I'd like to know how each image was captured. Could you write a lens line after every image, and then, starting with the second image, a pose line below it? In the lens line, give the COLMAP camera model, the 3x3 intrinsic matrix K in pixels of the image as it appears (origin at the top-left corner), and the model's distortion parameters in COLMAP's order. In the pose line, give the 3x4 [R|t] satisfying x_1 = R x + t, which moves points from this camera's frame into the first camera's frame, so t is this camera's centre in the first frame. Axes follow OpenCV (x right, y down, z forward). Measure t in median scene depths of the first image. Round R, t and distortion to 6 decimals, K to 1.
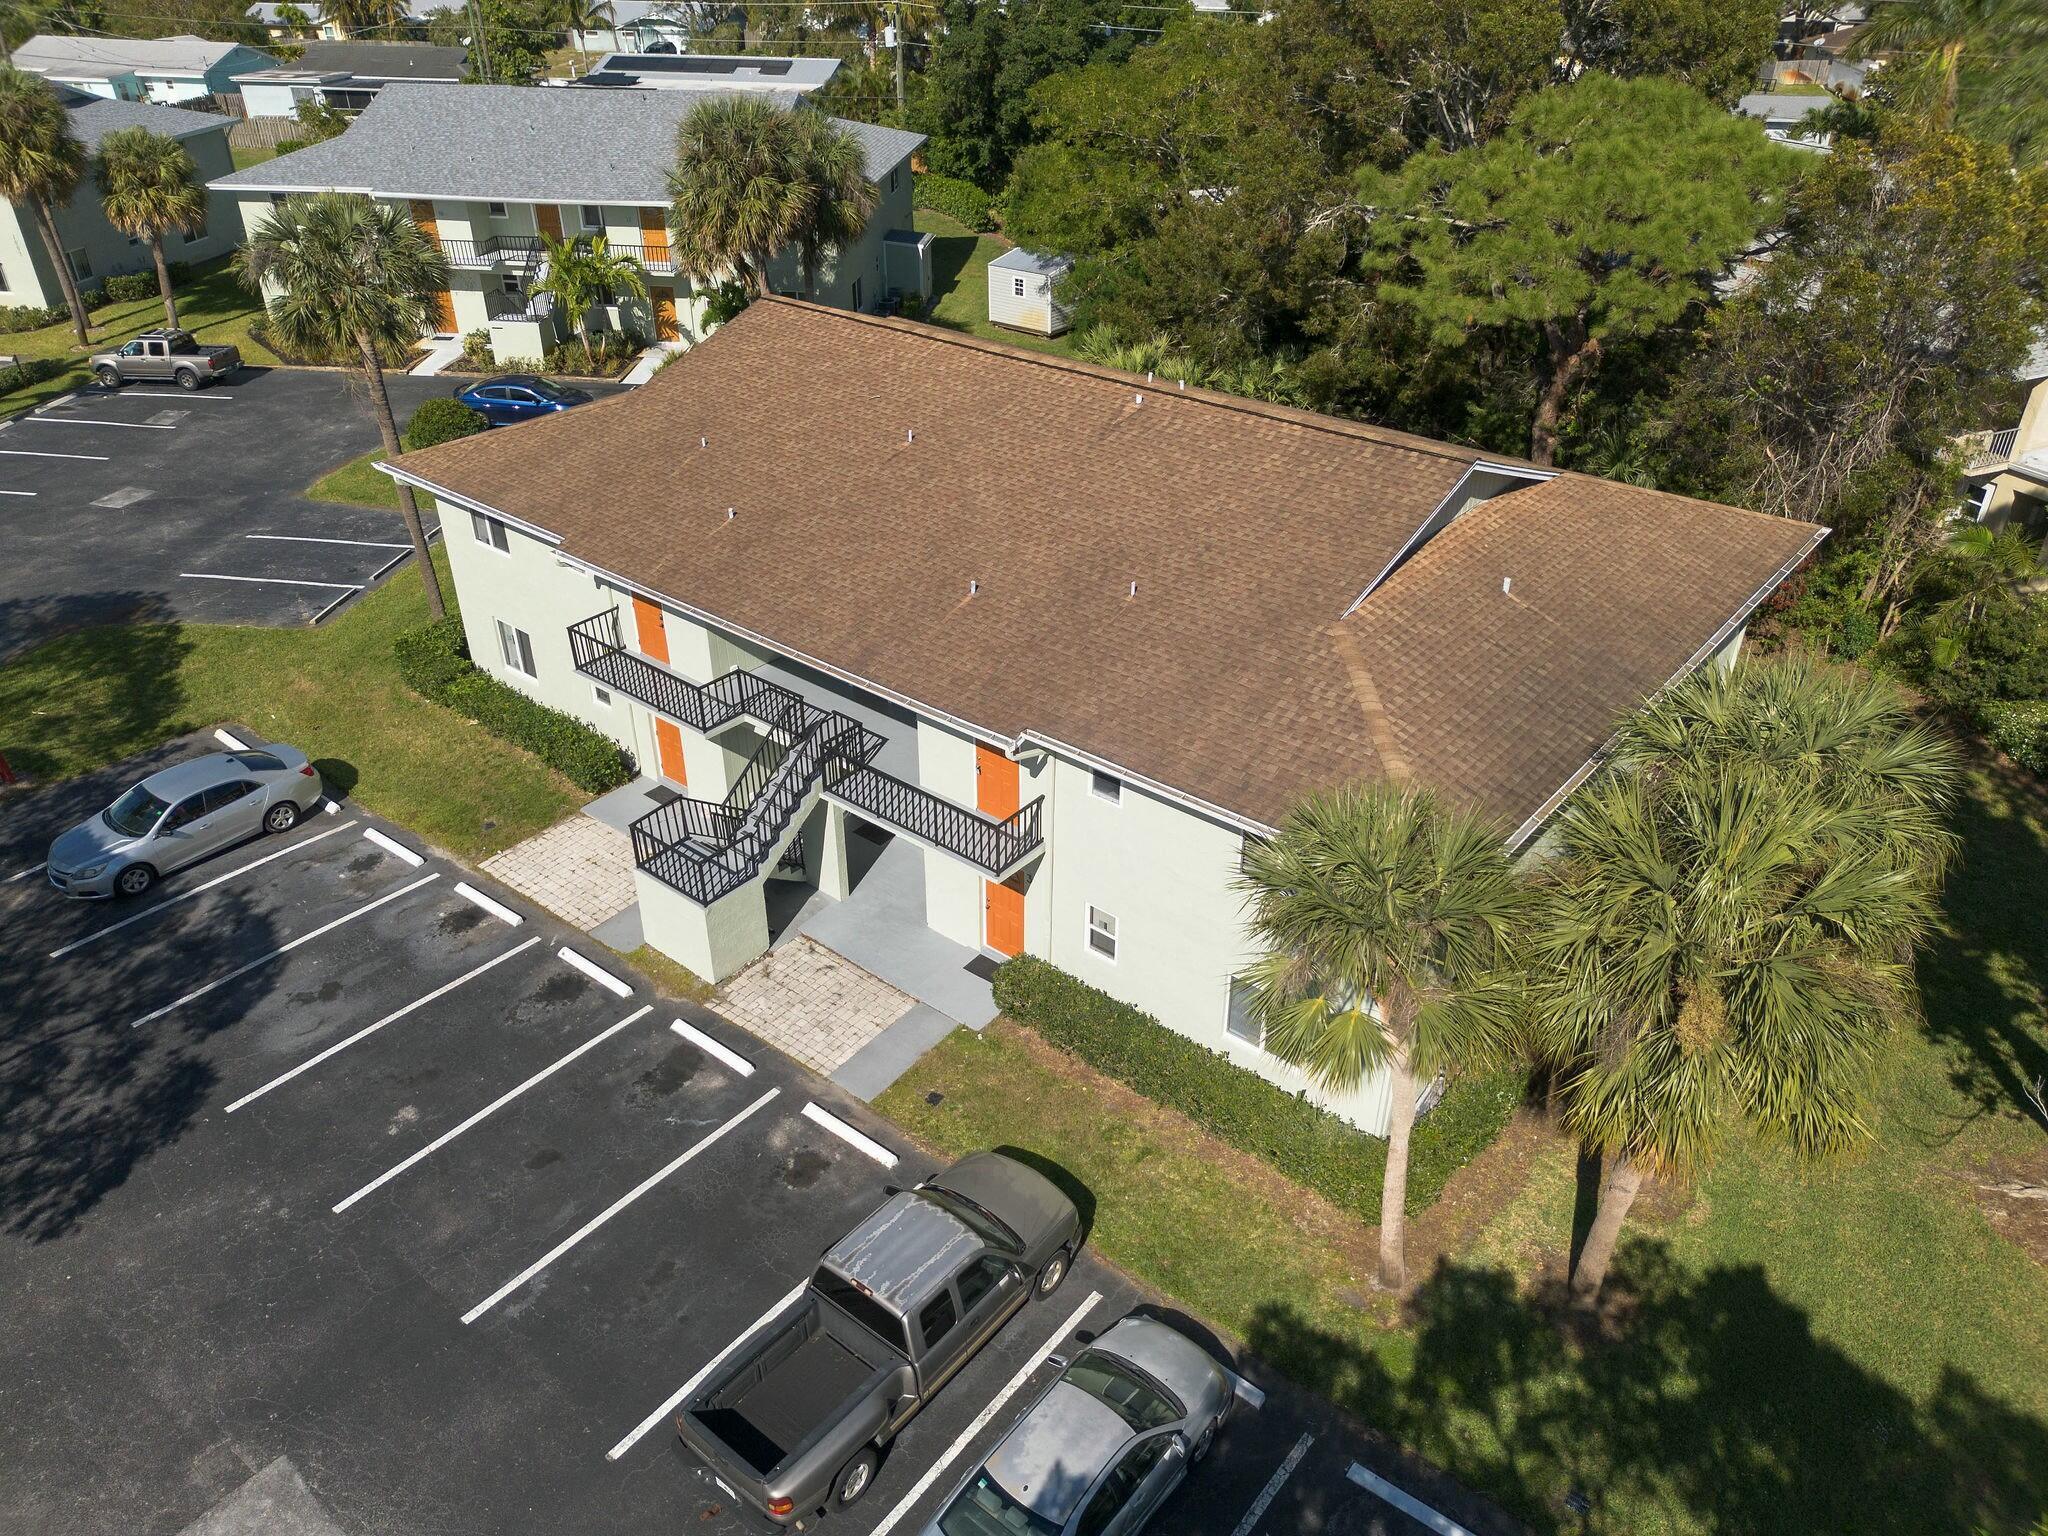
lens RADIAL K [[1419.6, 0, 1024.0], [0, 1419.6, 768.0], [0, 0, 1]] dist [0.073519, -0.087028]
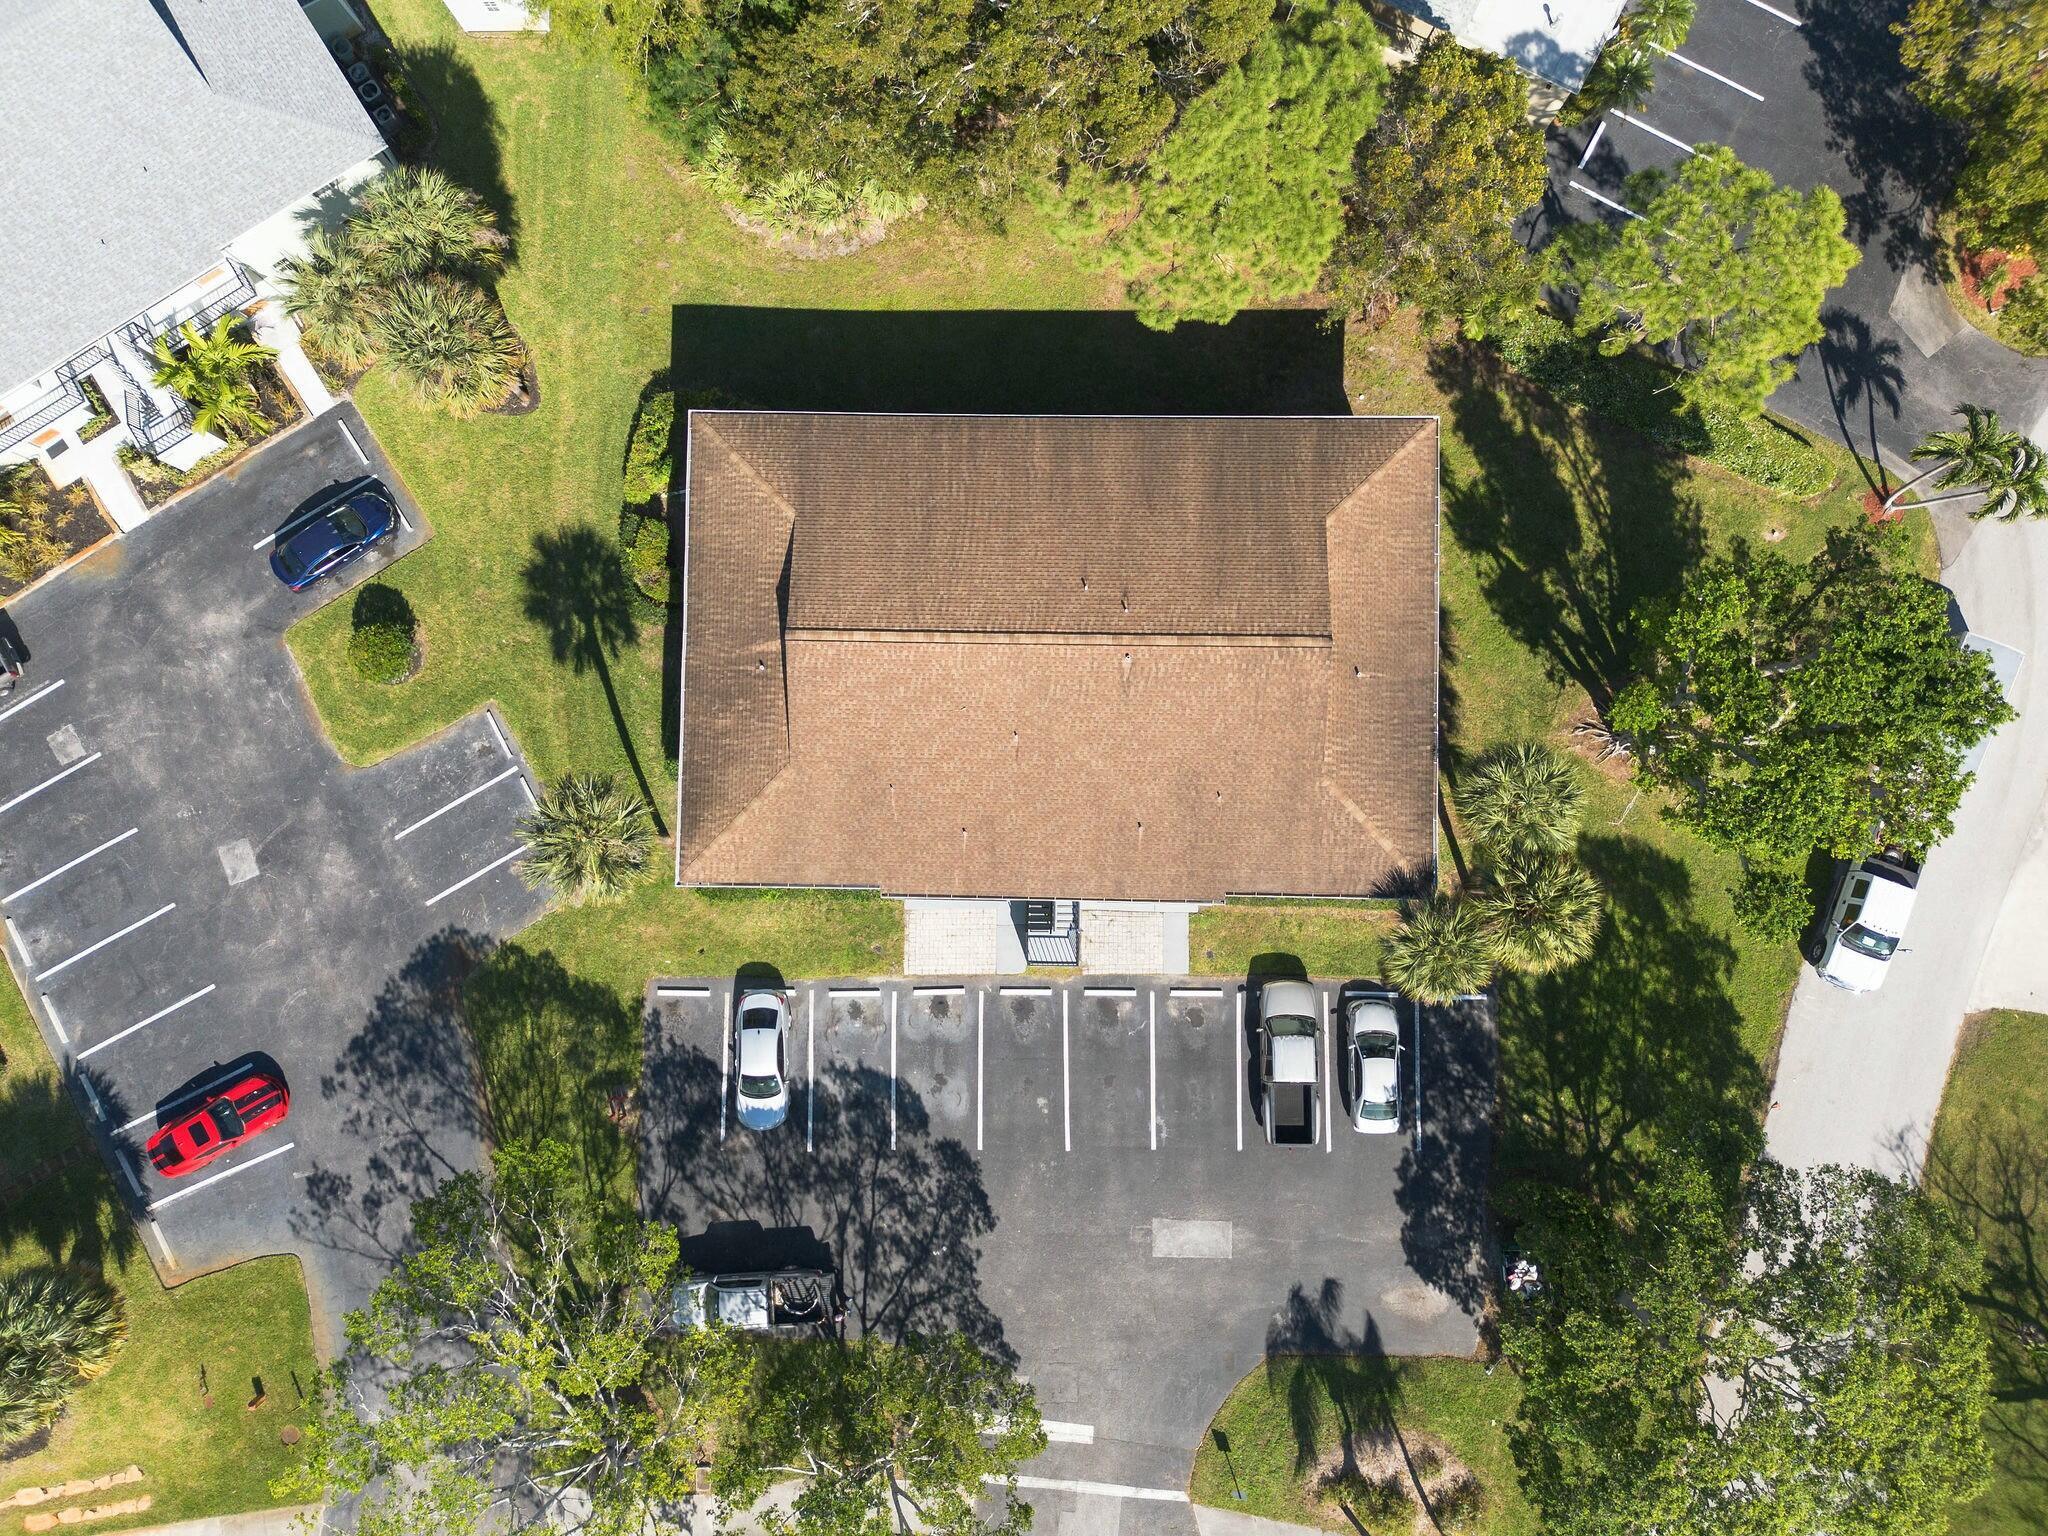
lens RADIAL K [[1419.6, 0, 1024.0], [0, 1419.6, 768.0], [0, 0, 1]] dist [0.073519, -0.087028]
pose [[0.780930, -0.624136, 0.024546, -0.148502], [0.359198, 0.480890, 0.799826, -1.680187], [-0.511004, -0.615792, 0.599730, -0.041929]]
